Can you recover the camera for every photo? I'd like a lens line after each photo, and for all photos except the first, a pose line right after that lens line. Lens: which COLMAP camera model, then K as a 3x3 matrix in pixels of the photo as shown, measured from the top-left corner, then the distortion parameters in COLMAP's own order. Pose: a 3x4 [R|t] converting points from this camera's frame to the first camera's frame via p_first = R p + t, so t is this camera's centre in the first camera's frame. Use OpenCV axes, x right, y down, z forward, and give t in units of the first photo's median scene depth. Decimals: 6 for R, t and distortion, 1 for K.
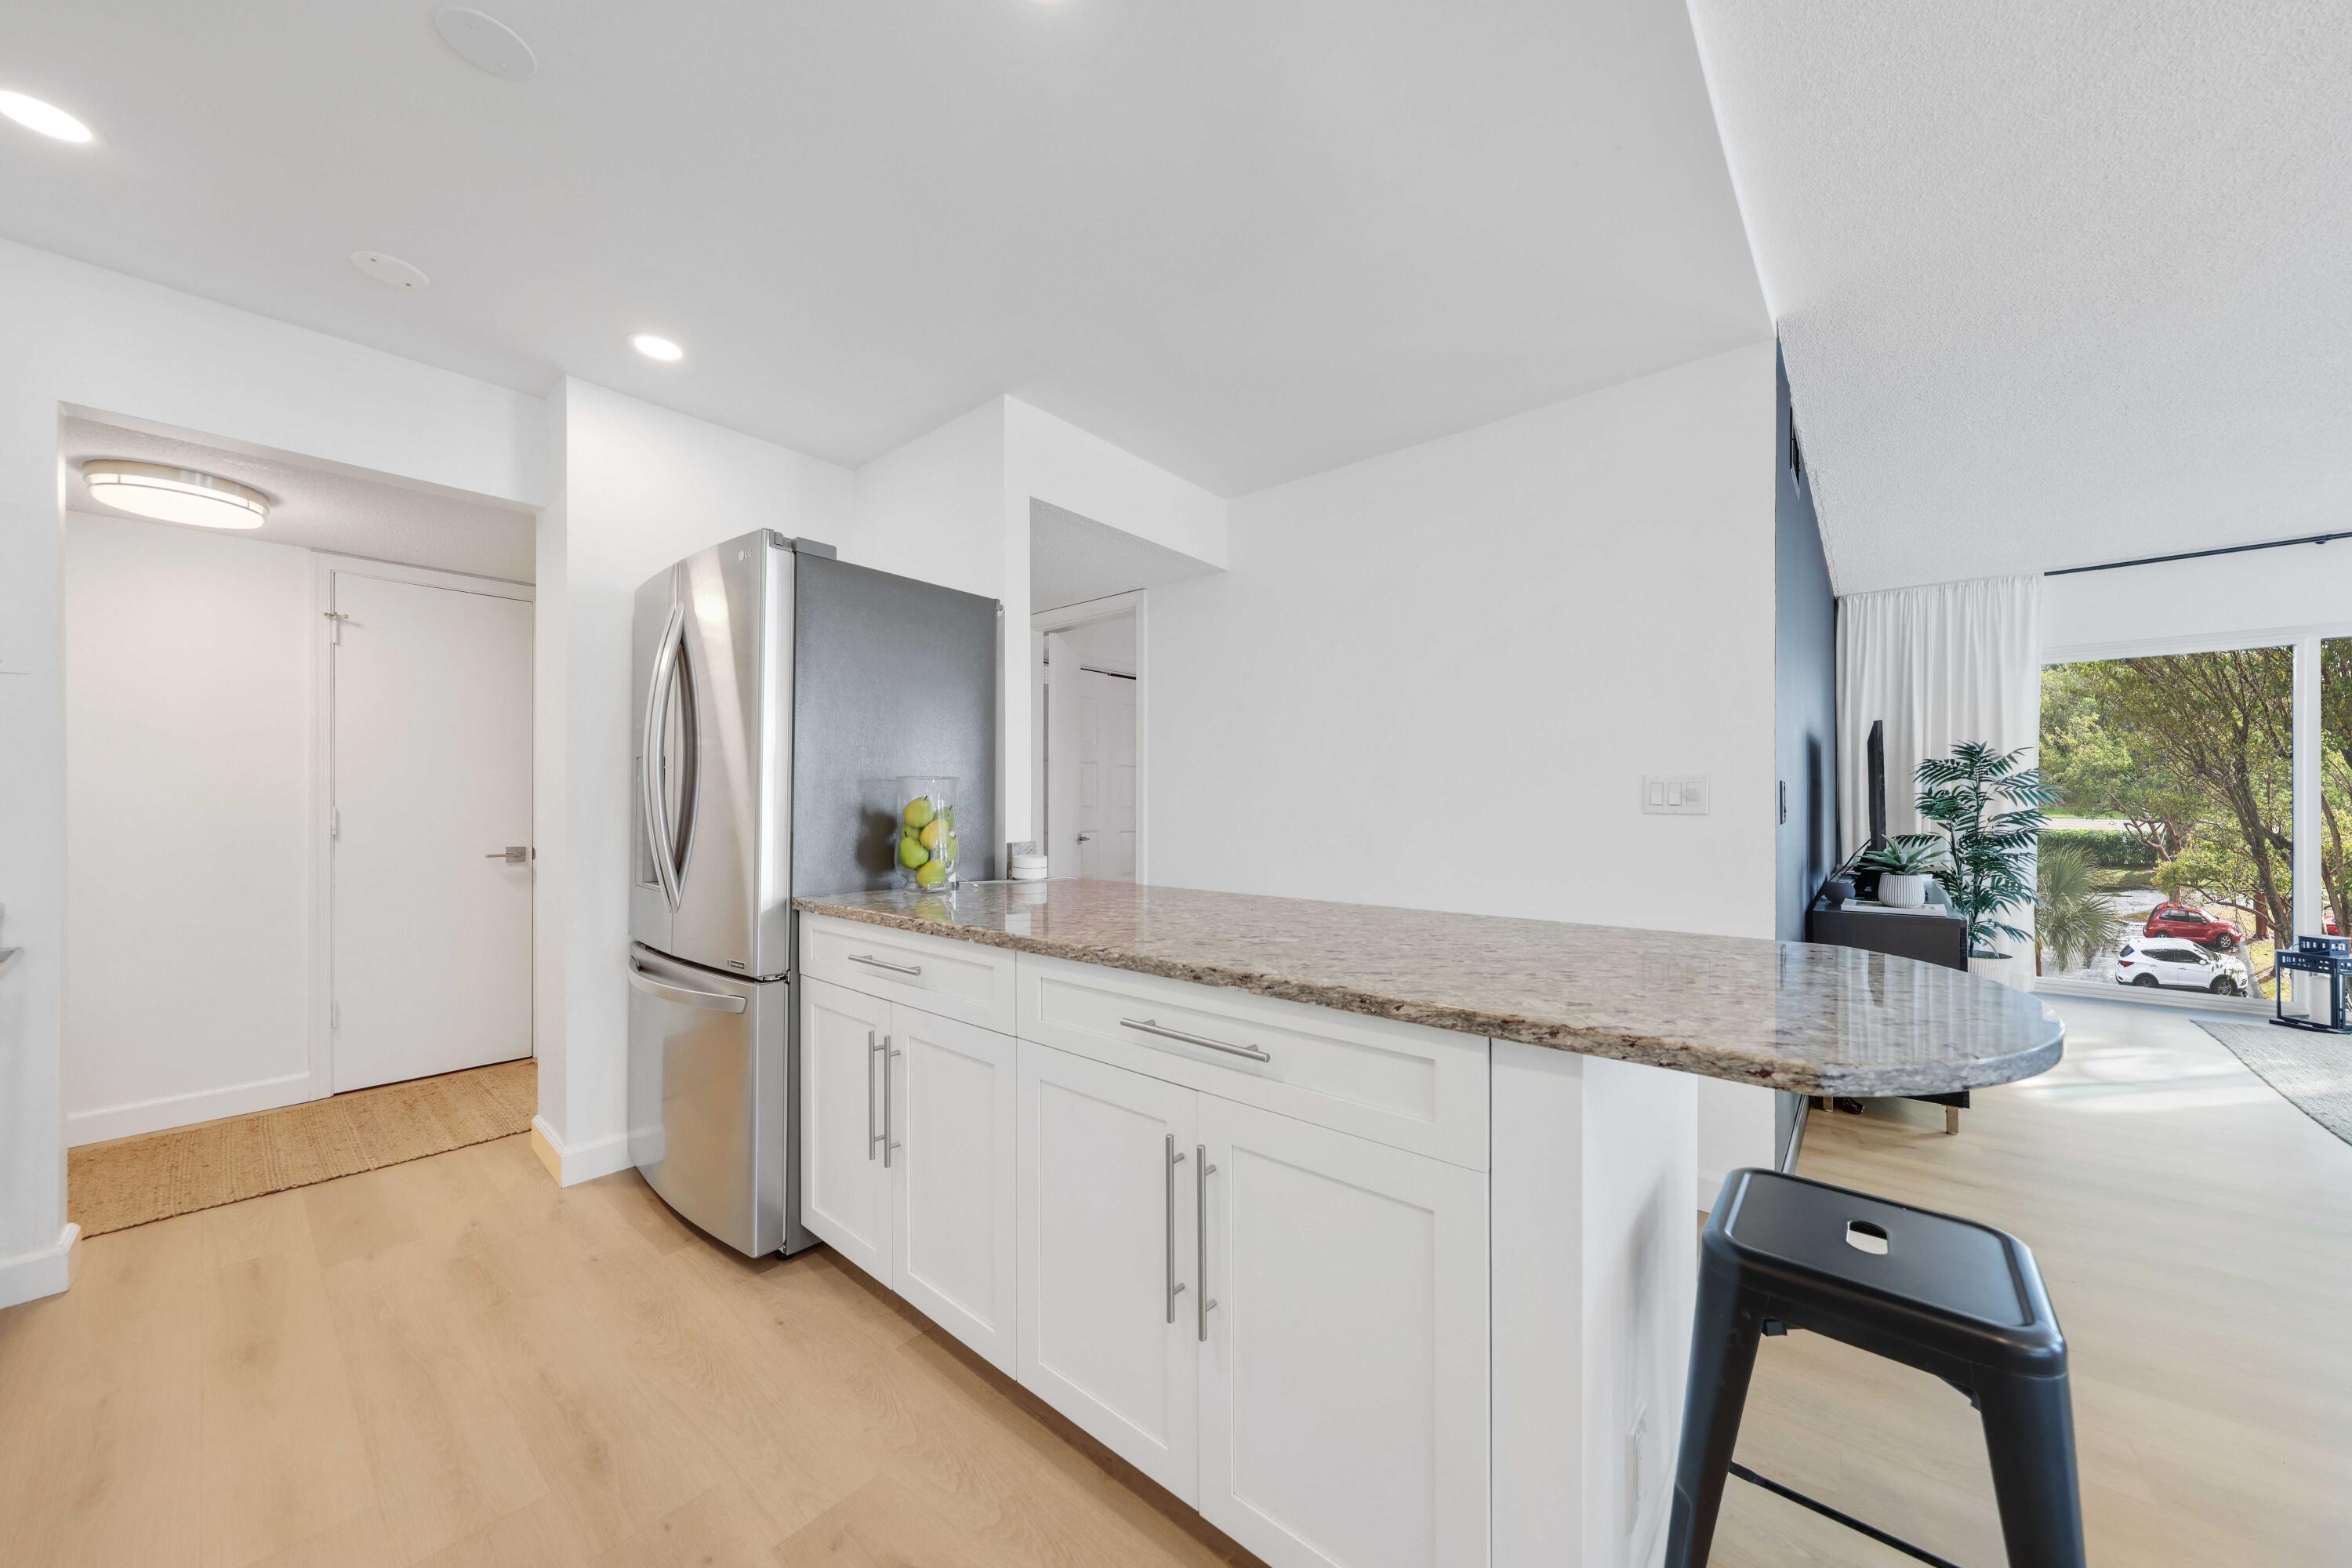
lens RADIAL K [[813.2, 0, 1174.9], [0, 813.2, 805.4], [0, 0, 1]] dist [0.000178, 0.000009]
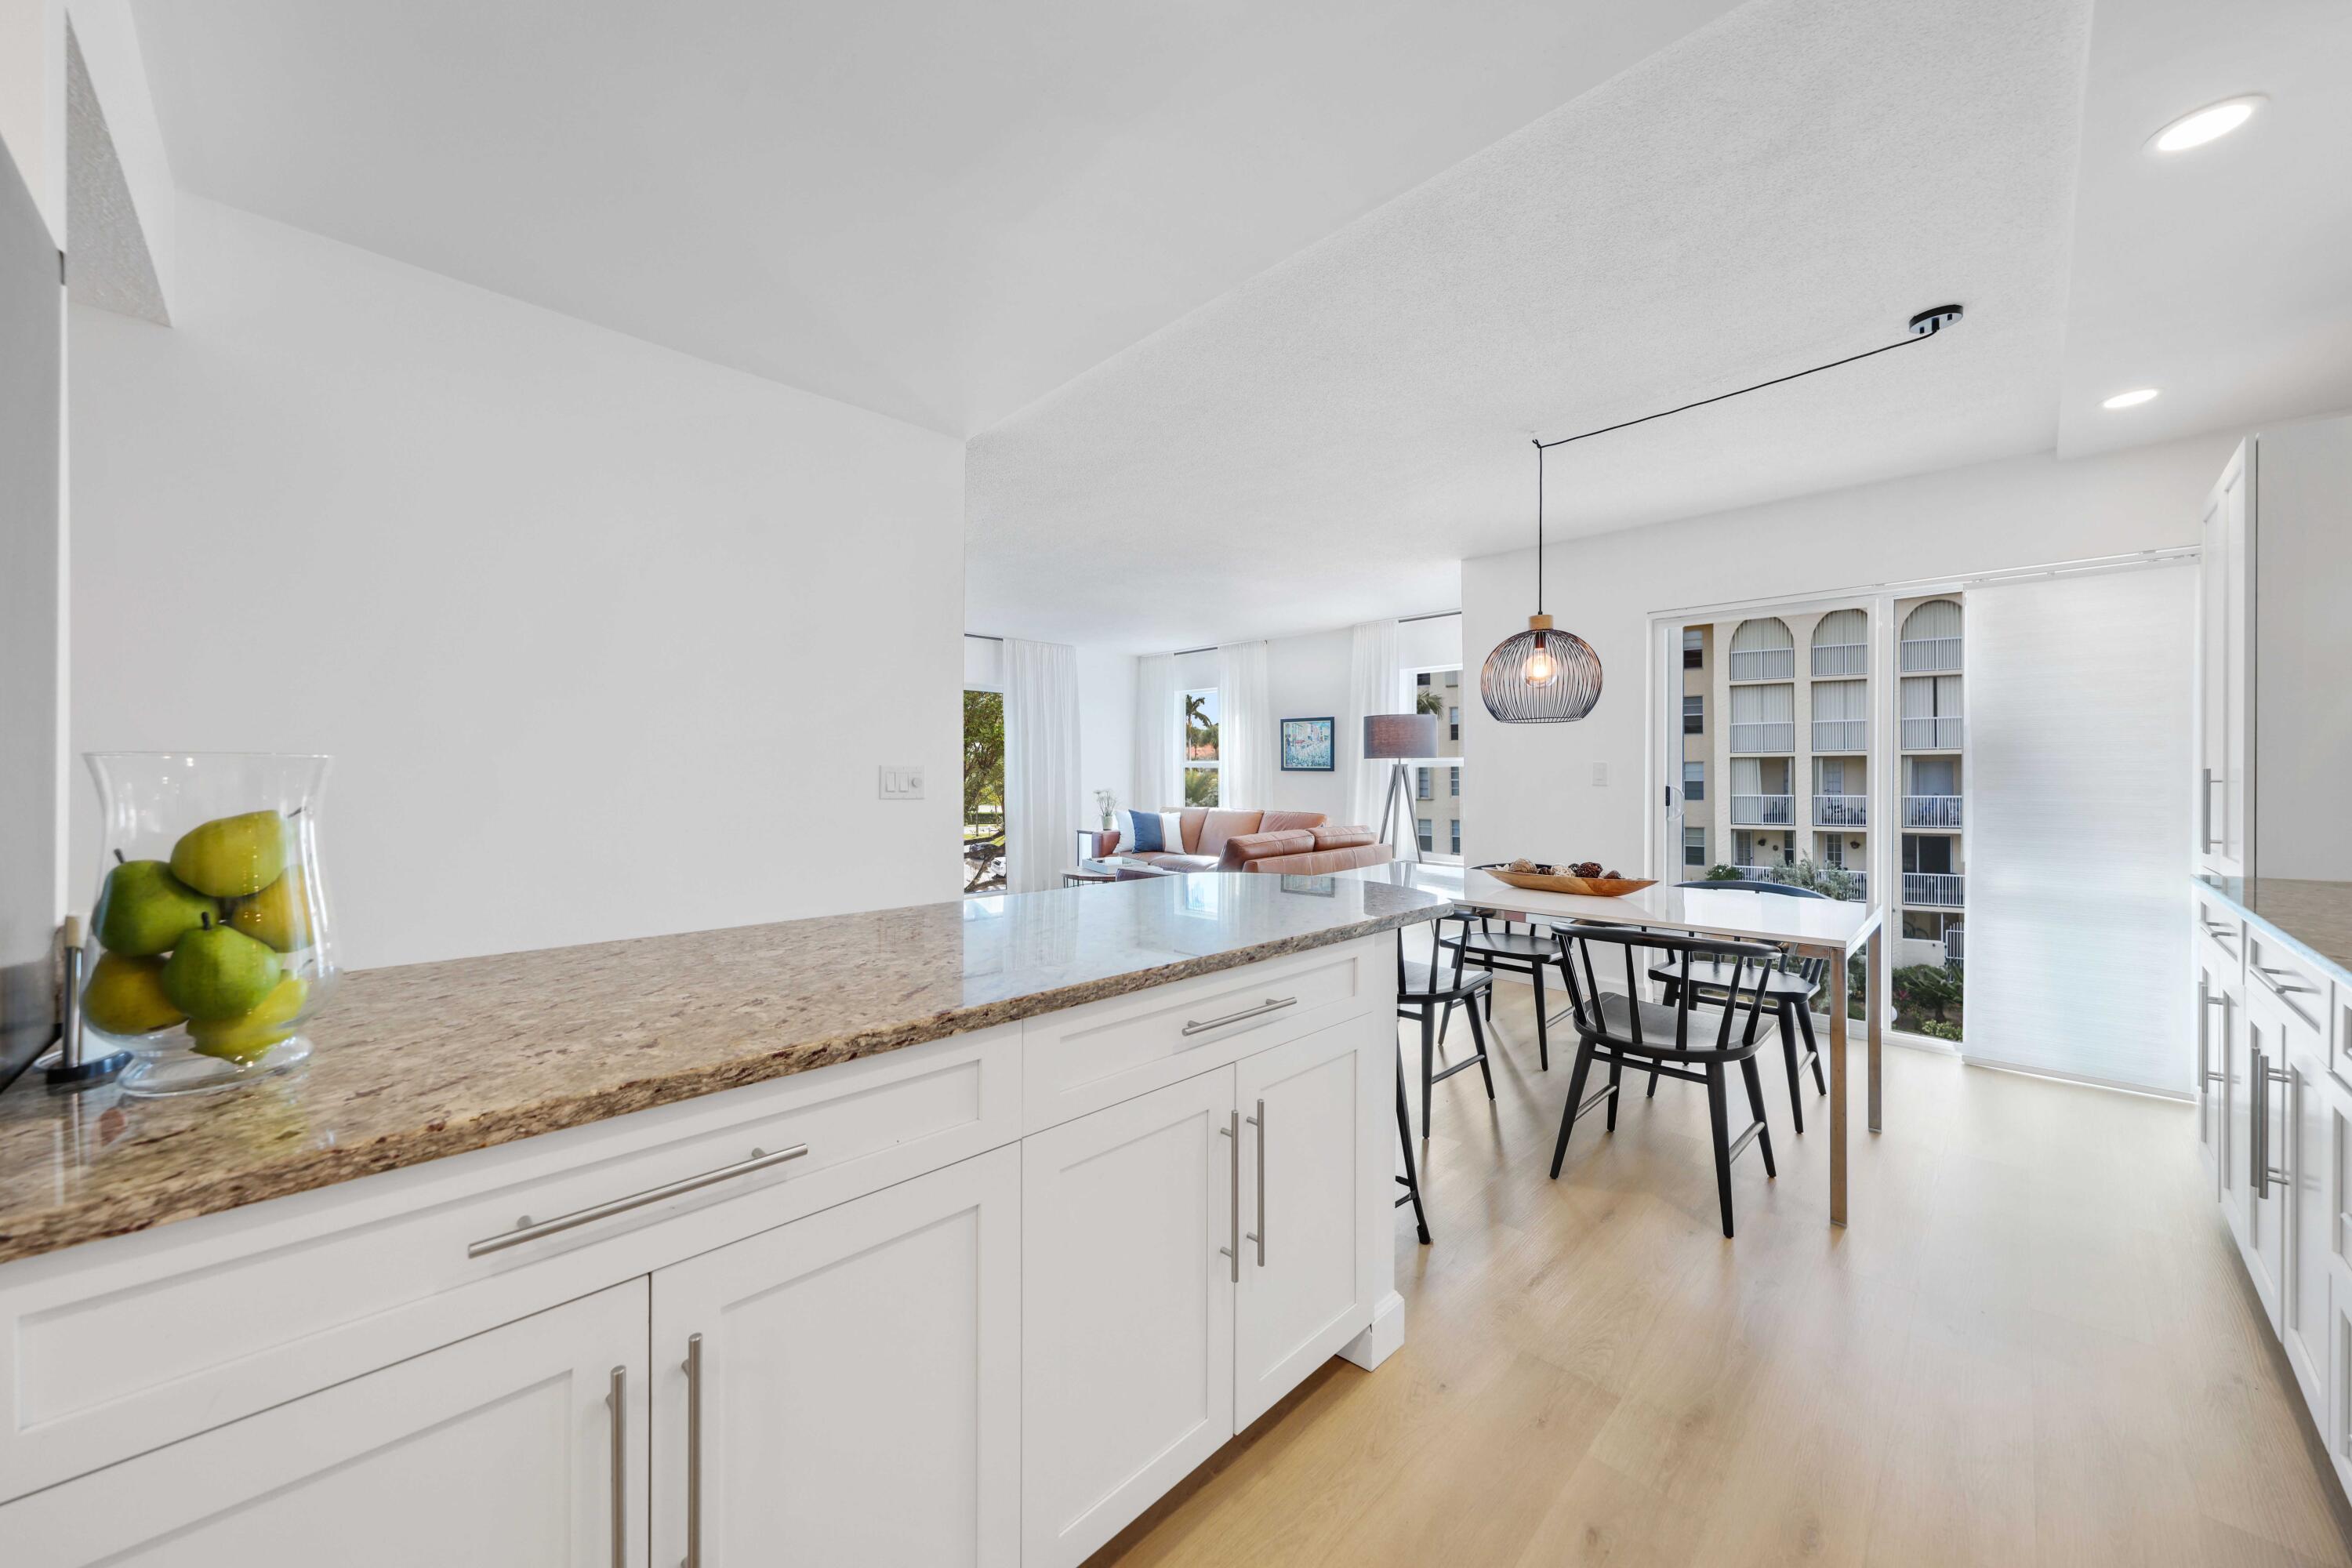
lens RADIAL K [[850.5, 0, 1172.0], [0, 850.5, 775.4], [0, 0, 1]] dist [0.006517, 0.000034]
pose [[0.080140, 0.000641, 0.996783, -0.157616], [-0.001952, 0.999998, -0.000486, -0.006341], [-0.996782, -0.001906, 0.080141, 0.134938]]
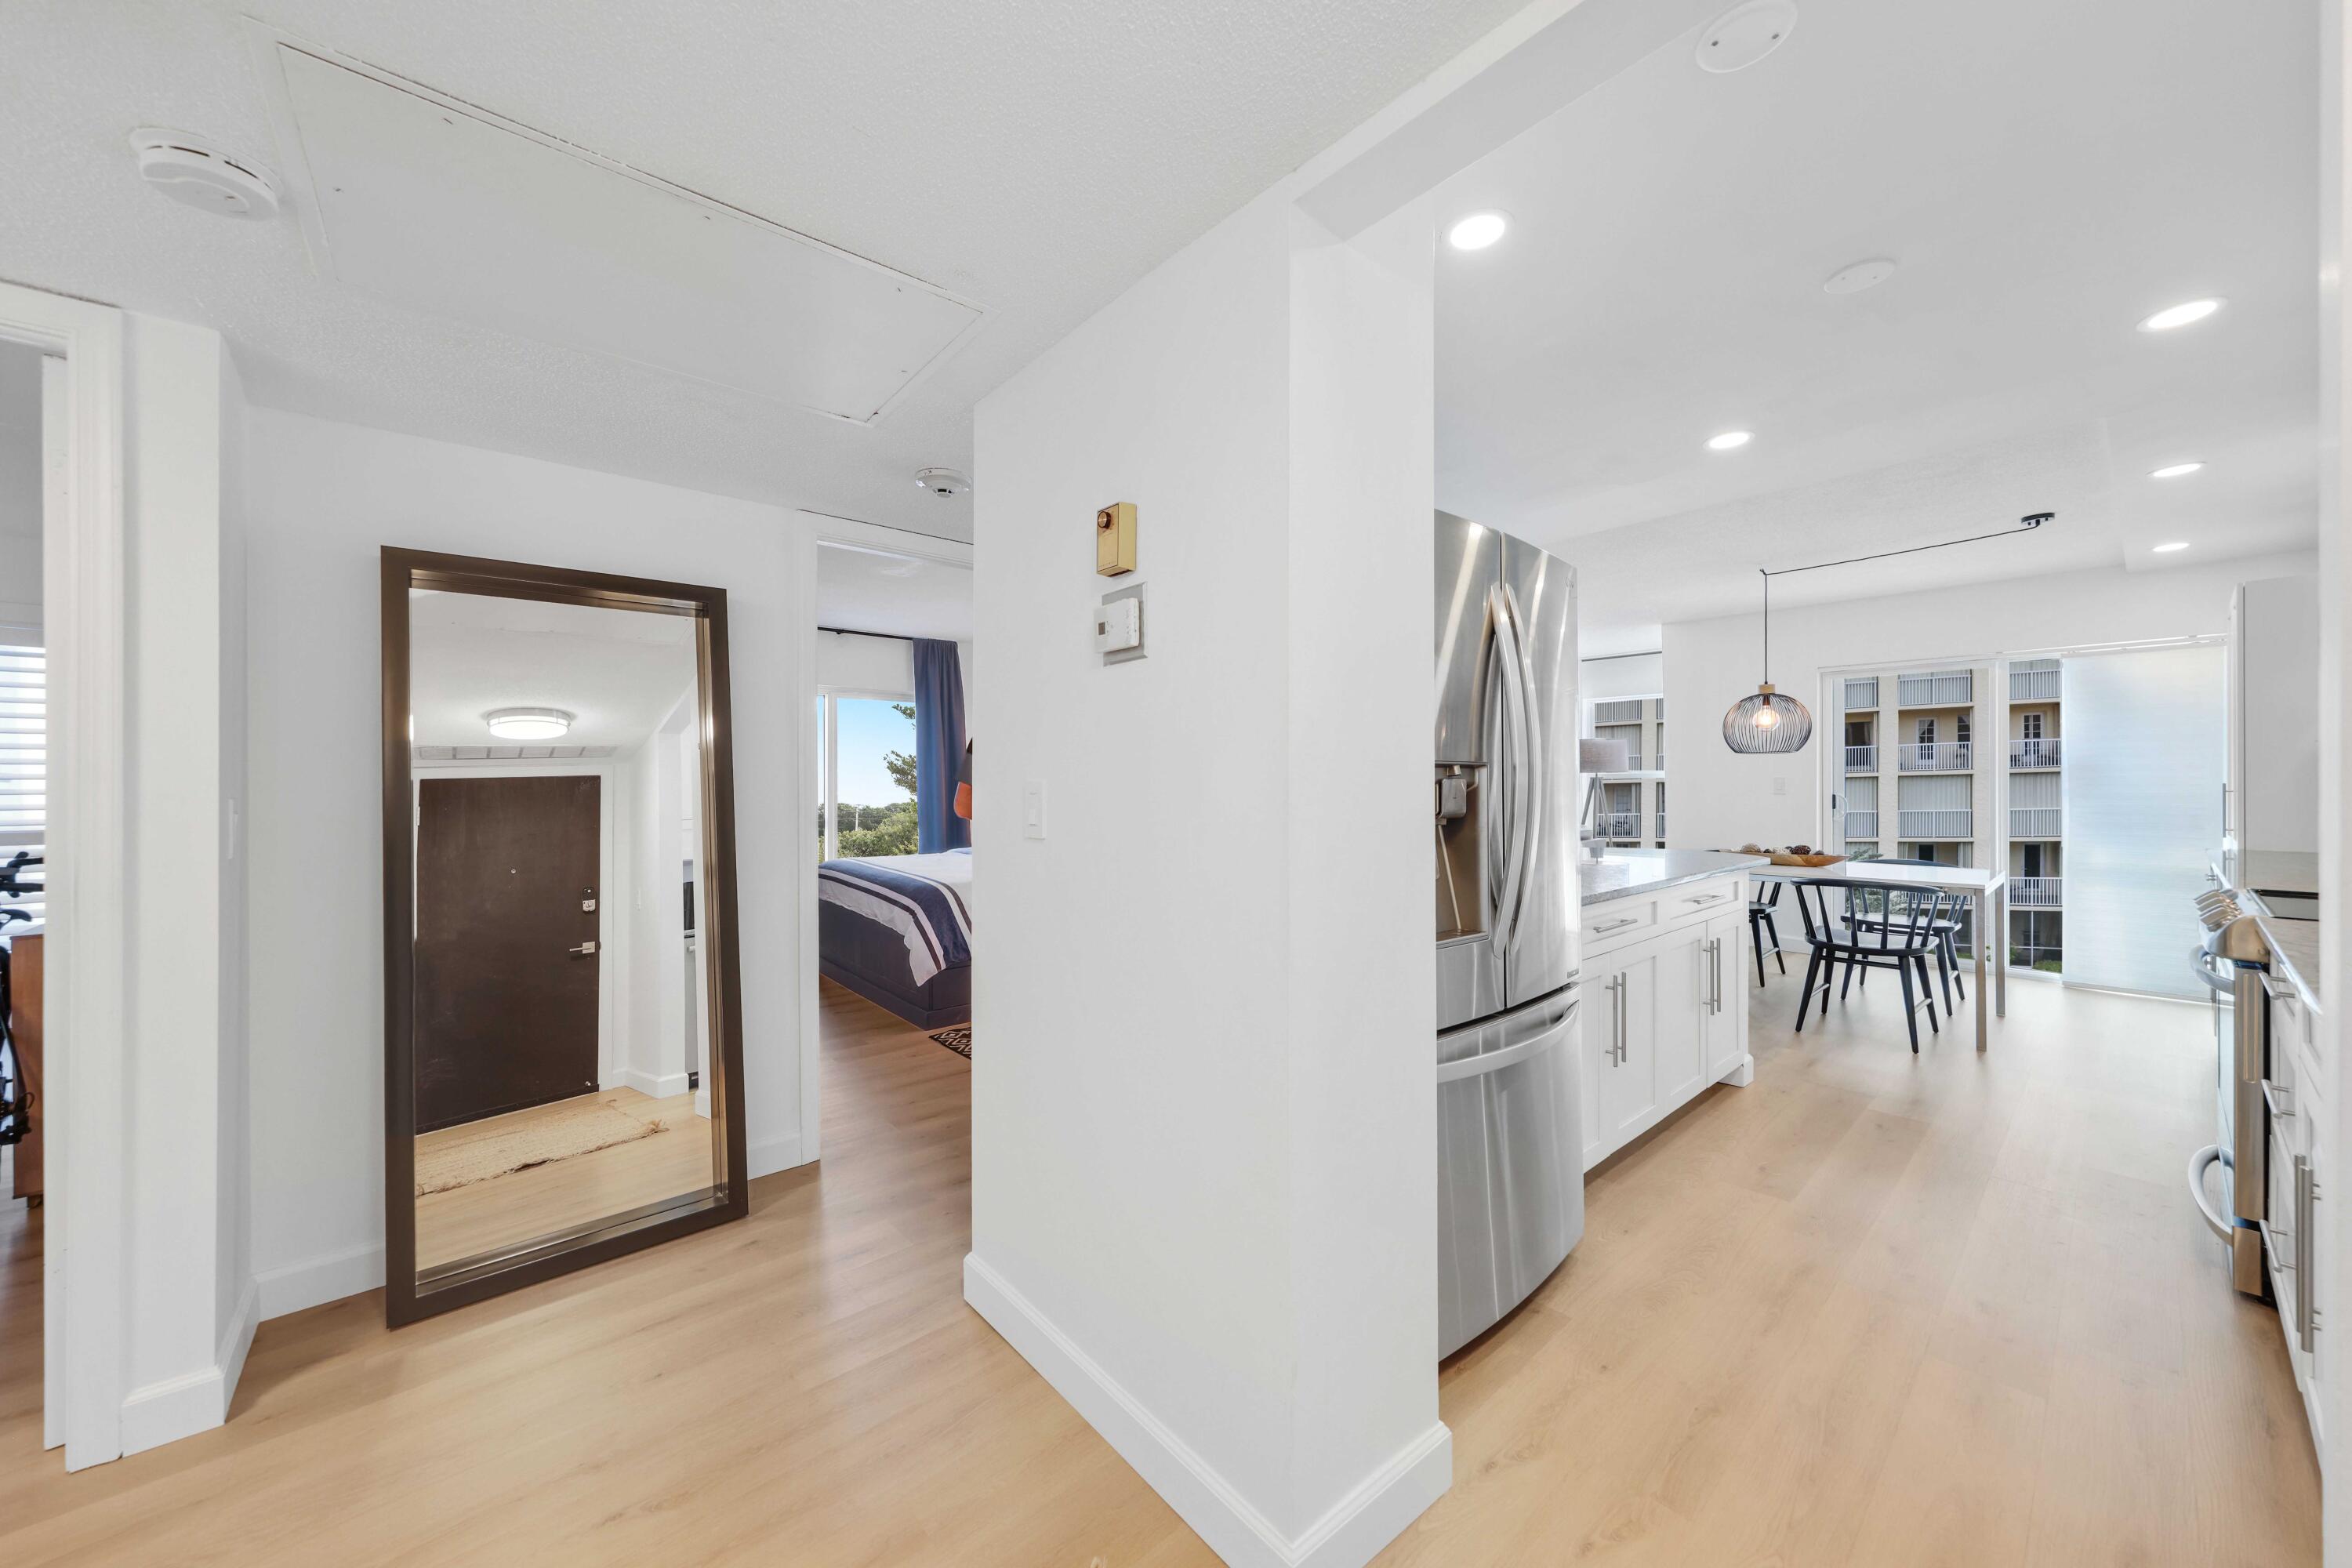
lens RADIAL K [[847.7, 0, 1164.6], [0, 847.7, 779.3], [0, 0, 1]] dist [-0.000566, -0.000064]
pose [[0.155361, 0.003327, 0.987852, -0.386460], [0.001499, 0.999992, -0.003603, -0.011304], [-0.987857, 0.002041, 0.155354, 0.306438]]
